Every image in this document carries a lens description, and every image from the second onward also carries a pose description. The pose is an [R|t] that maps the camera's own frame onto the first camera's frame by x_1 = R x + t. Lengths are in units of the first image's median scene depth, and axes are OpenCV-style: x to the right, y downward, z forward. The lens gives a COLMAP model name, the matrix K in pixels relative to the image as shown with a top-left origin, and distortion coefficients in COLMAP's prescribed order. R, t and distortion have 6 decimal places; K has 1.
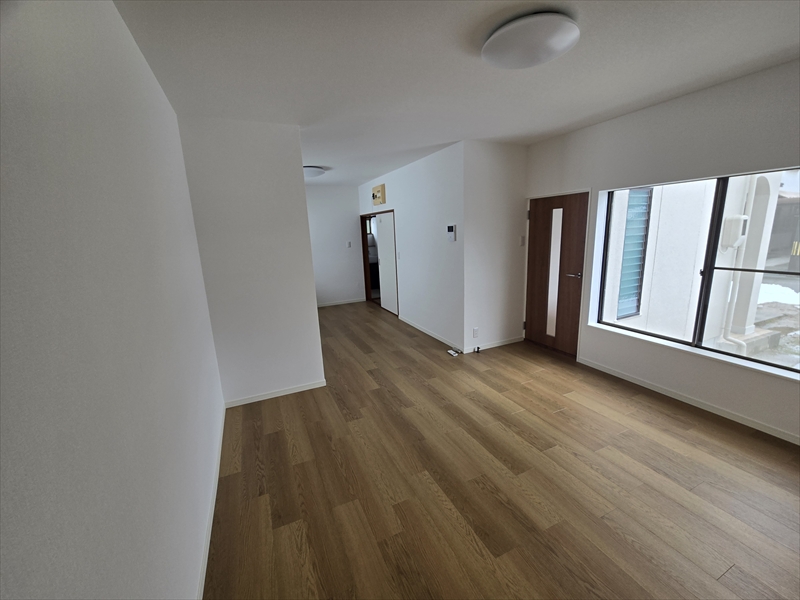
lens RADIAL K [[329.2, 0, 401.5], [0, 329.2, 300.9], [0, 0, 1]] dist [-0.000076, -0.000228]
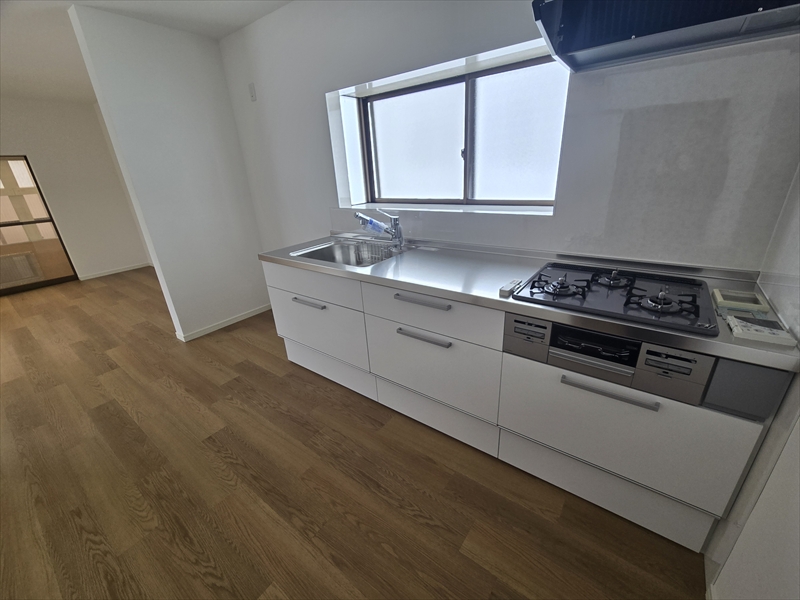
lens RADIAL K [[329.2, 0, 401.5], [0, 329.2, 300.9], [0, 0, 1]] dist [-0.000076, -0.000228]
pose [[-0.873652, 0.261136, -0.410536, -0.423593], [-0.013269, 0.830666, 0.556613, -0.343819], [0.486370, 0.491733, -0.722248, 1.906980]]
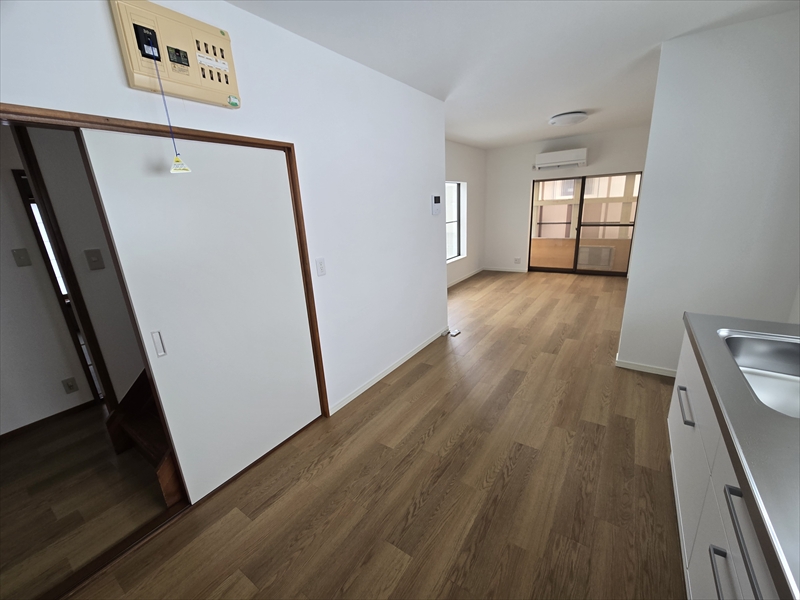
lens RADIAL K [[329.2, 0, 401.5], [0, 329.2, 300.9], [0, 0, 1]] dist [-0.000076, -0.000228]
pose [[-0.506821, -0.167420, 0.845638, -0.665355], [0.259792, 0.905691, 0.335012, -0.340512], [-0.821974, 0.389481, -0.415528, 1.792597]]
